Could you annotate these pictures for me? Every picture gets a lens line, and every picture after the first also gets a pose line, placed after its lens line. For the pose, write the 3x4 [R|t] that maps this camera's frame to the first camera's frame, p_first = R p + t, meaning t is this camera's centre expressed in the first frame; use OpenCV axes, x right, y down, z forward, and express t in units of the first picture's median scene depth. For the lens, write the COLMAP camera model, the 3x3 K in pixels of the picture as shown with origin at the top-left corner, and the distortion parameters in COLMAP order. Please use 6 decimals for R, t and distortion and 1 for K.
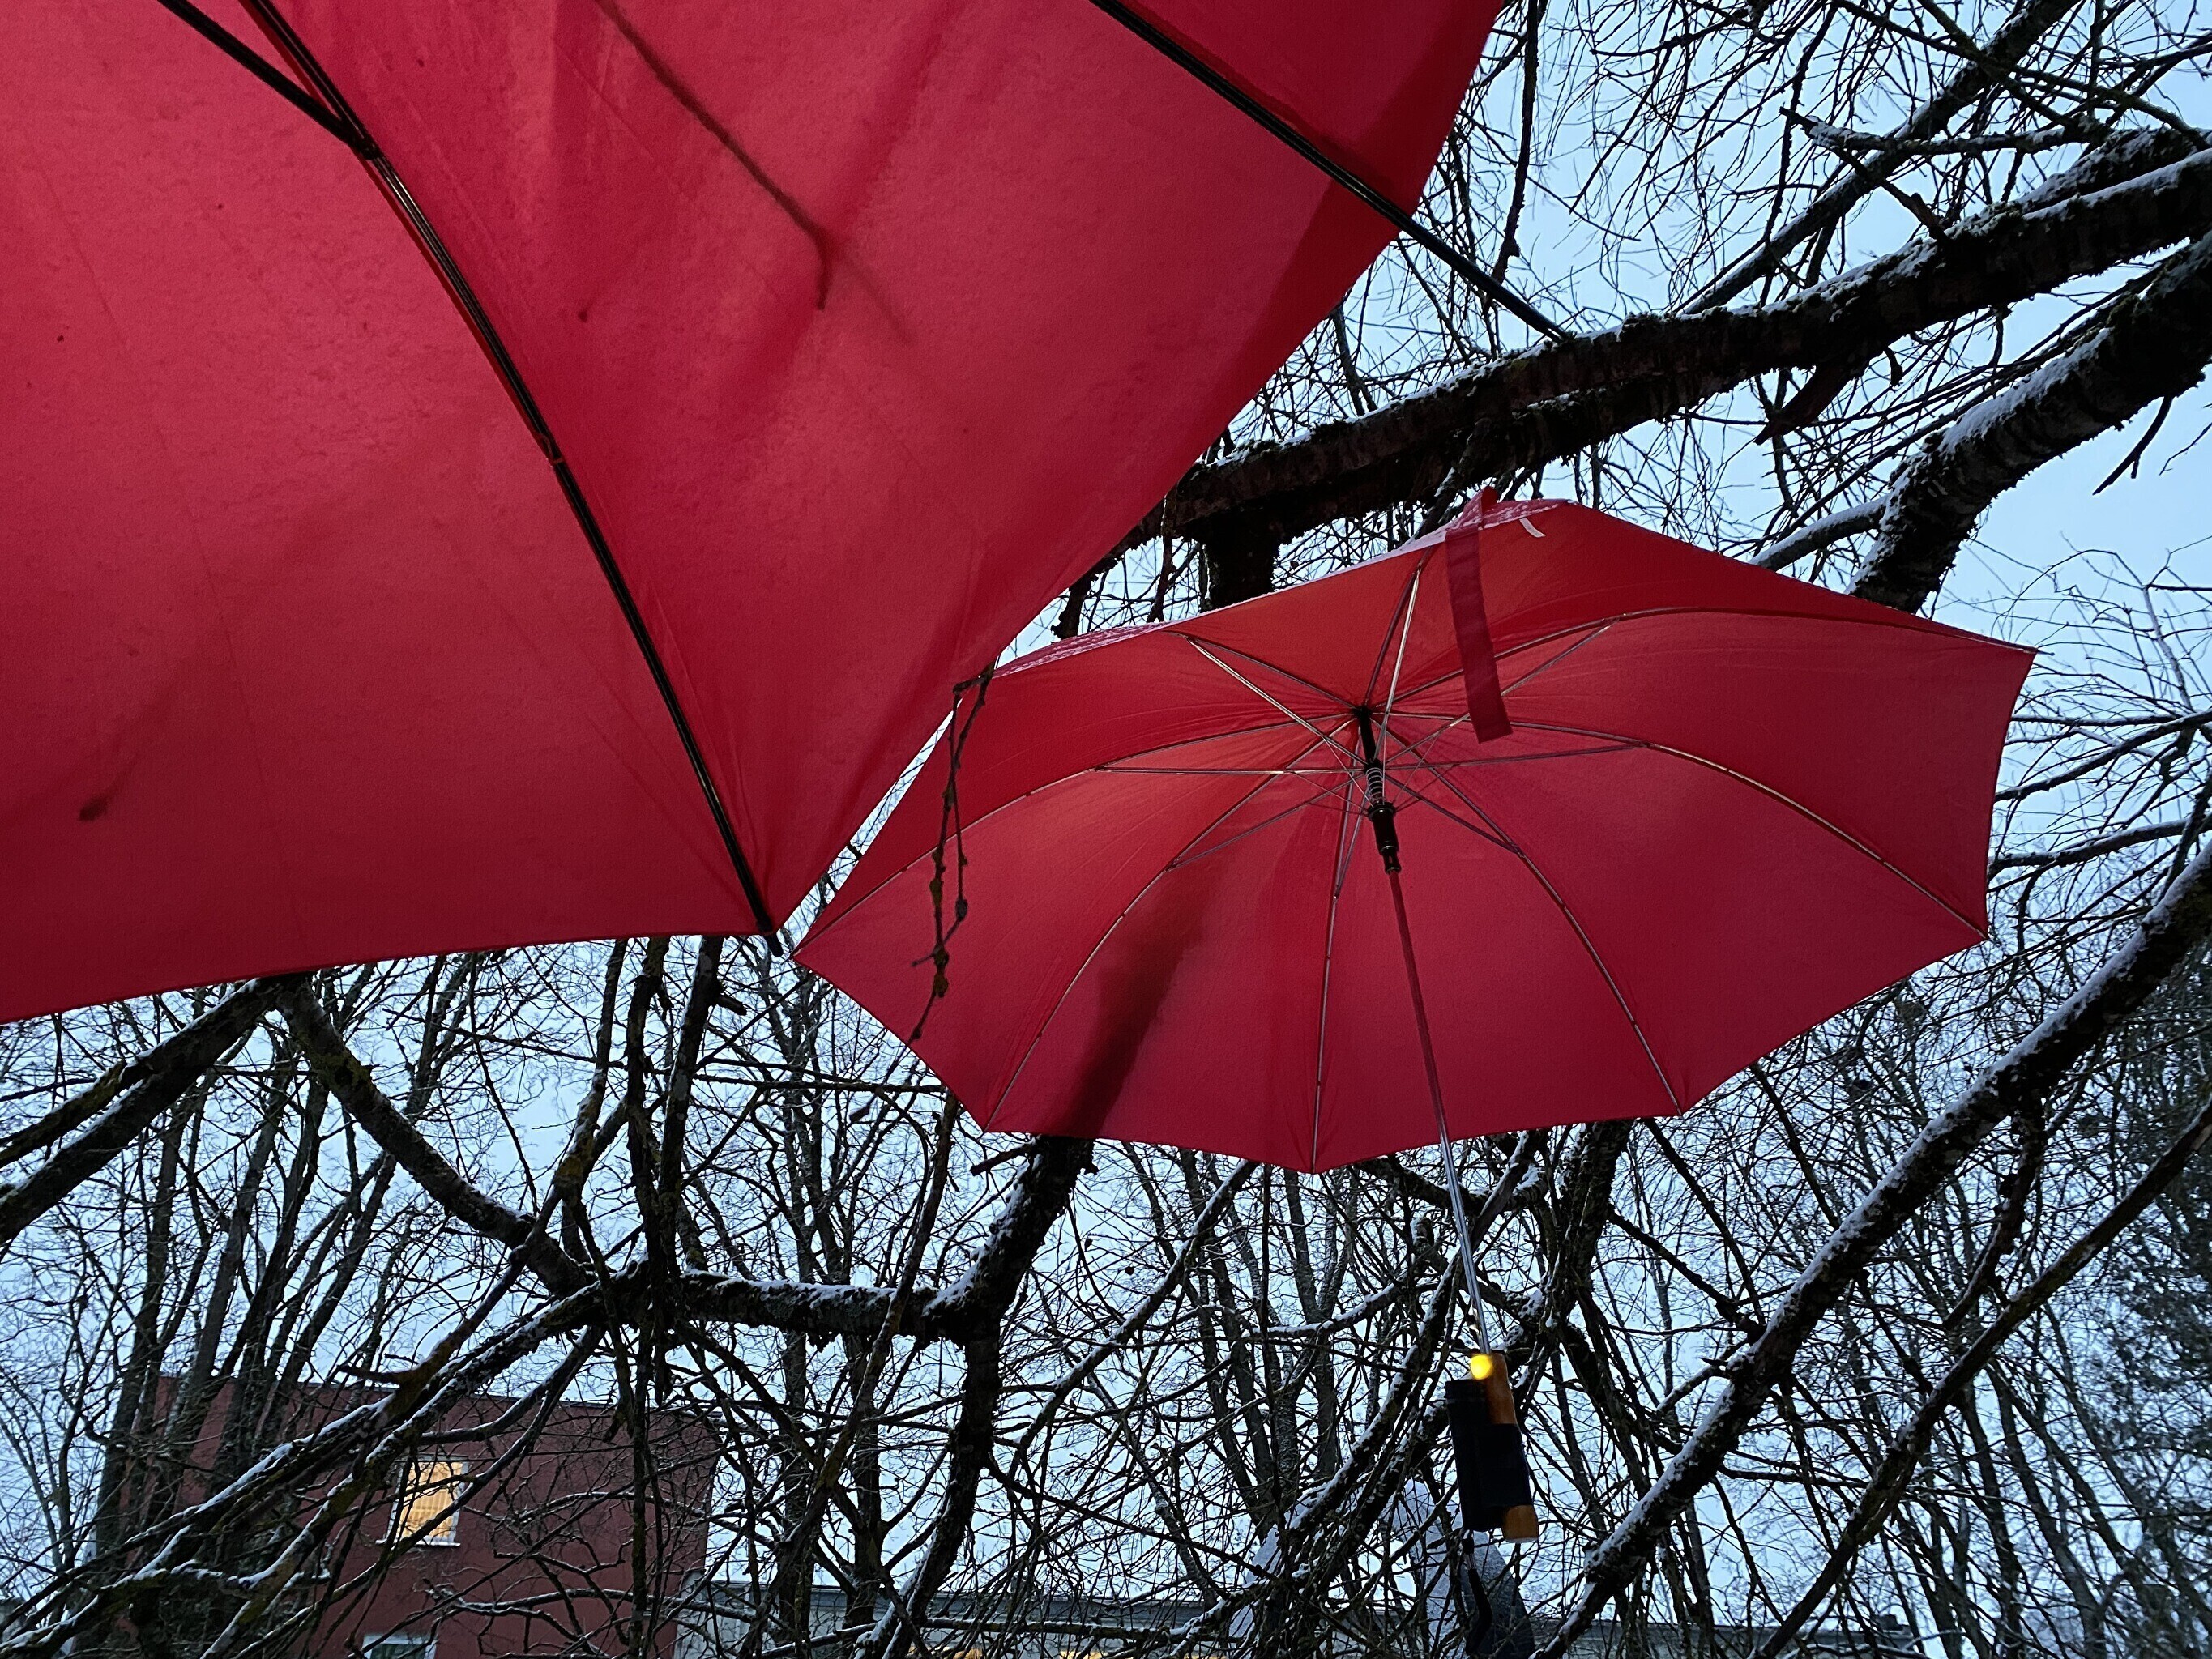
lens RADIAL K [[1679.6, 0, 1109.8], [0, 1679.6, 824.1], [0, 0, 1]] dist [0.005846, -0.006584]
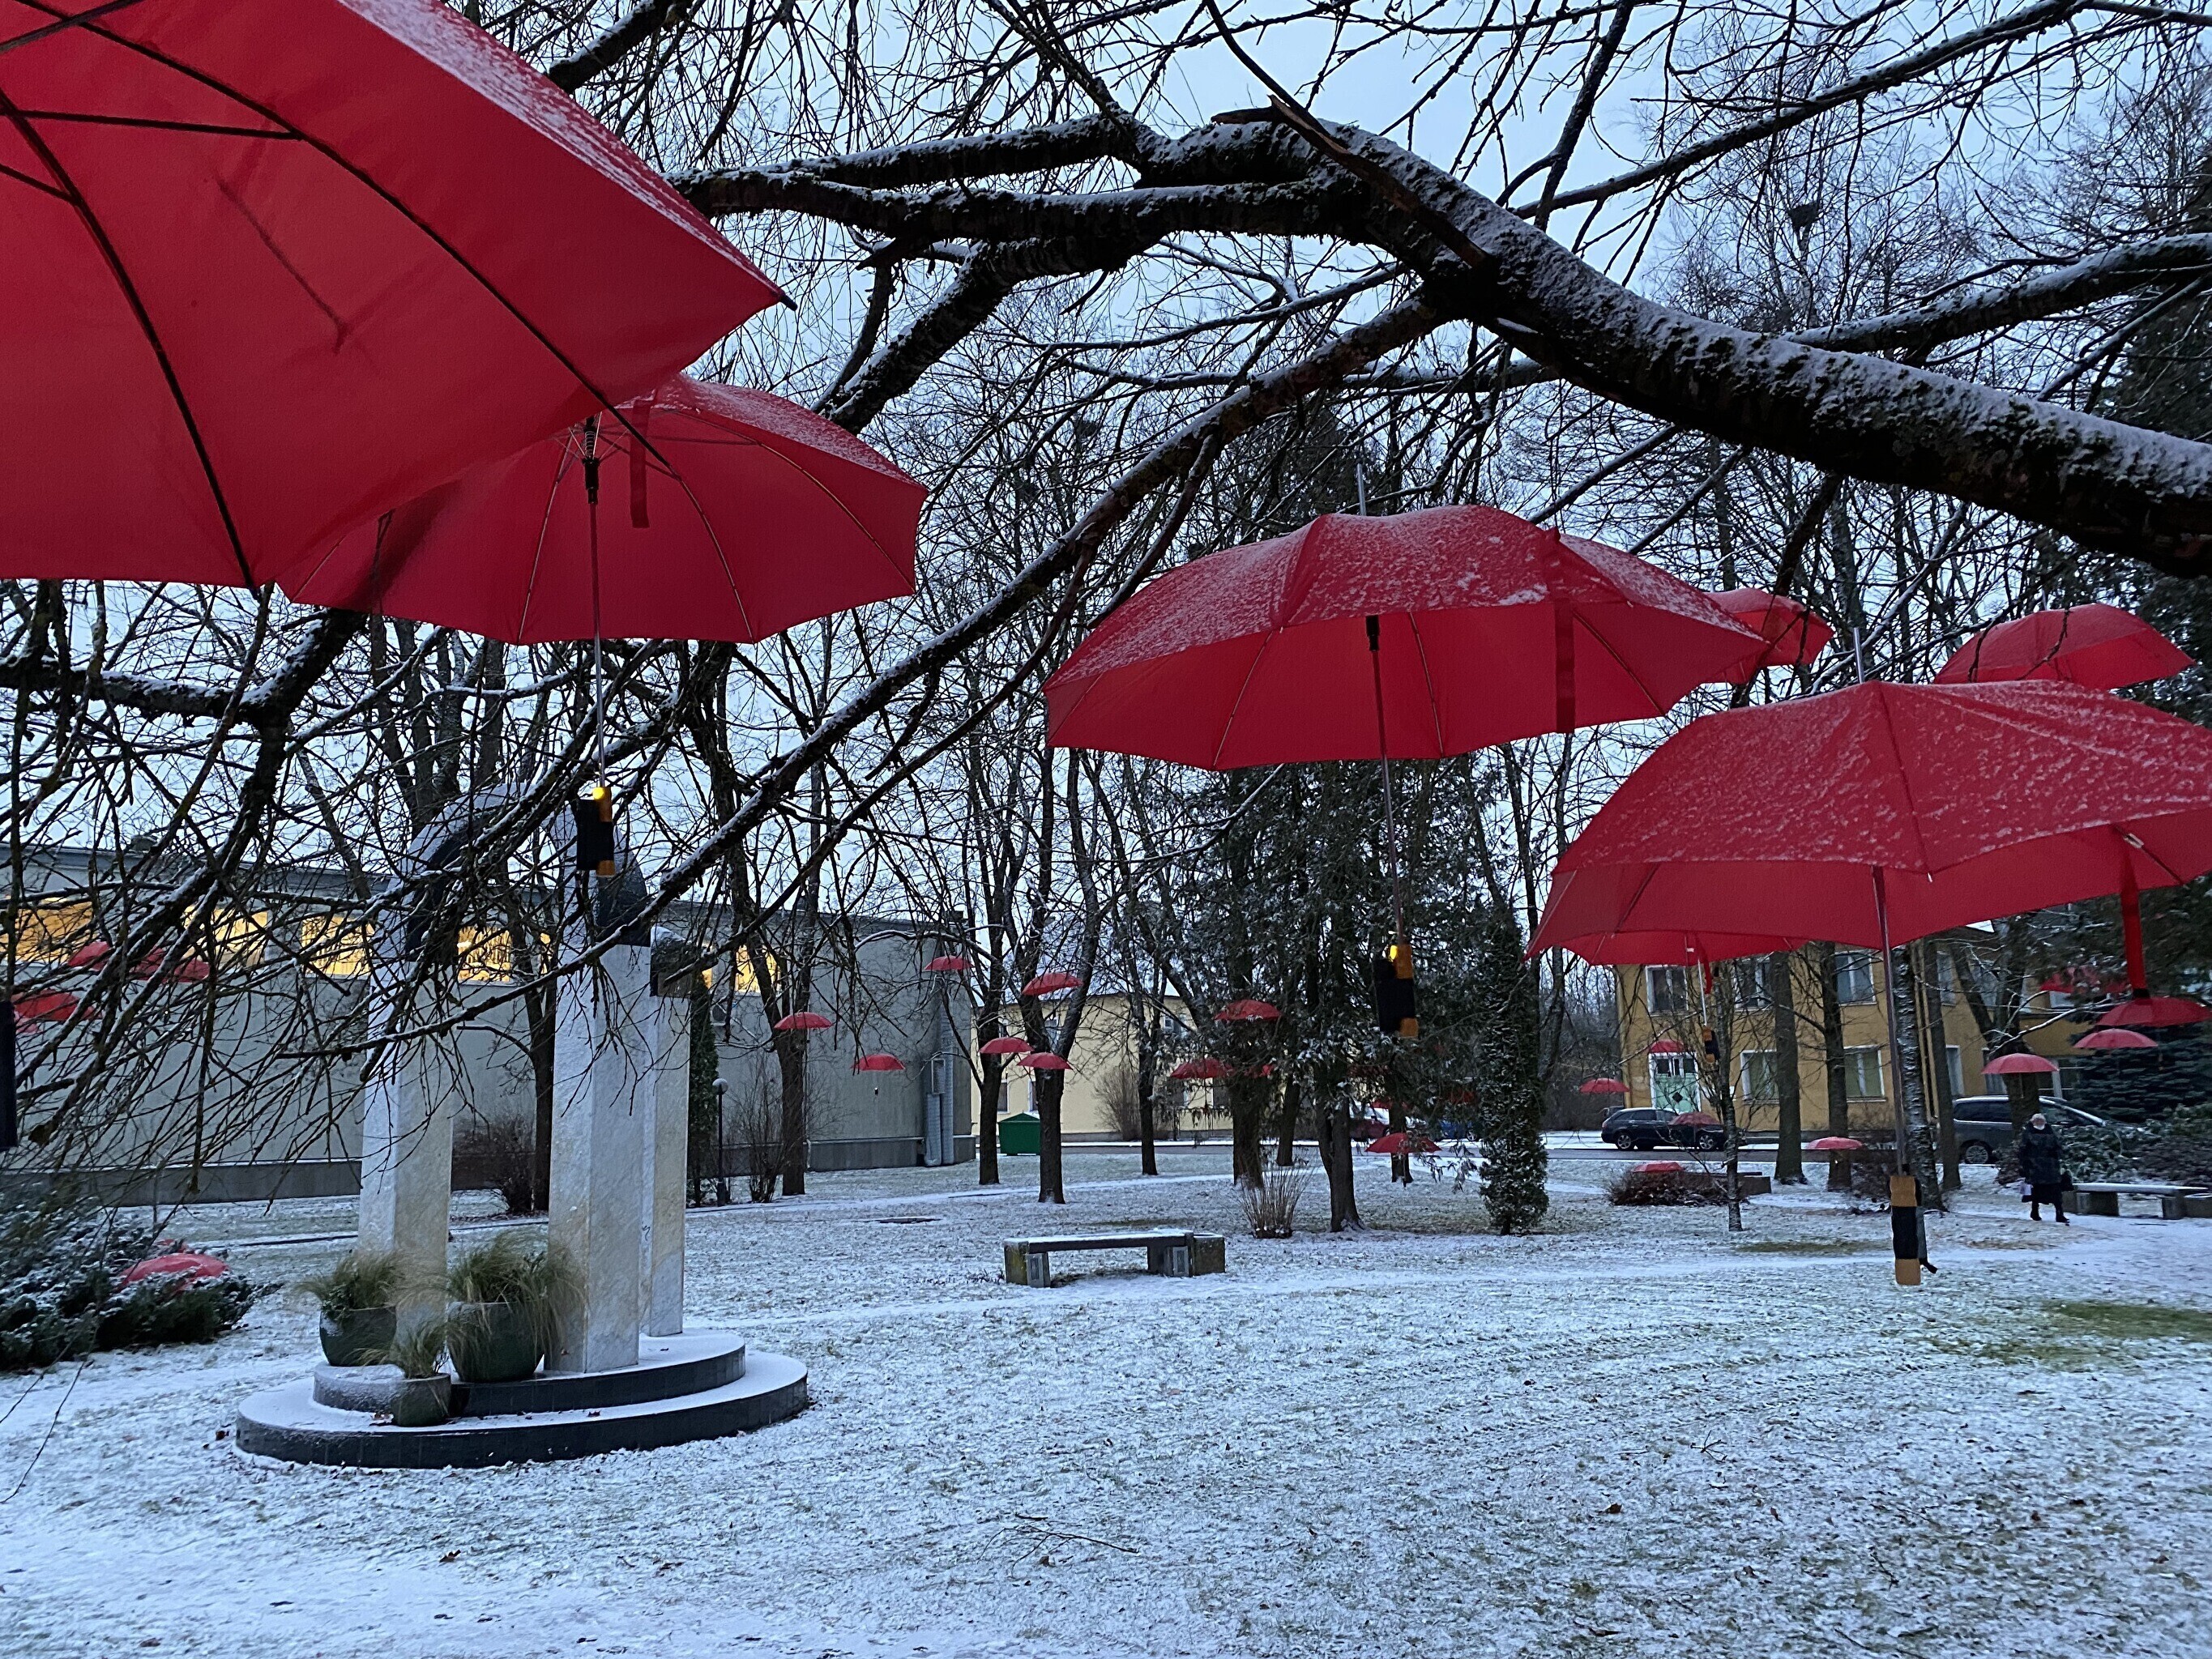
lens RADIAL K [[1679.6, 0, 1106.5], [0, 1679.6, 837.2], [0, 0, 1]] dist [0.005846, -0.006584]
pose [[0.886059, 0.066072, 0.458840, -0.028536], [-0.241157, 0.911013, 0.334511, -0.081655], [-0.395907, -0.407049, 0.823145, -0.164512]]
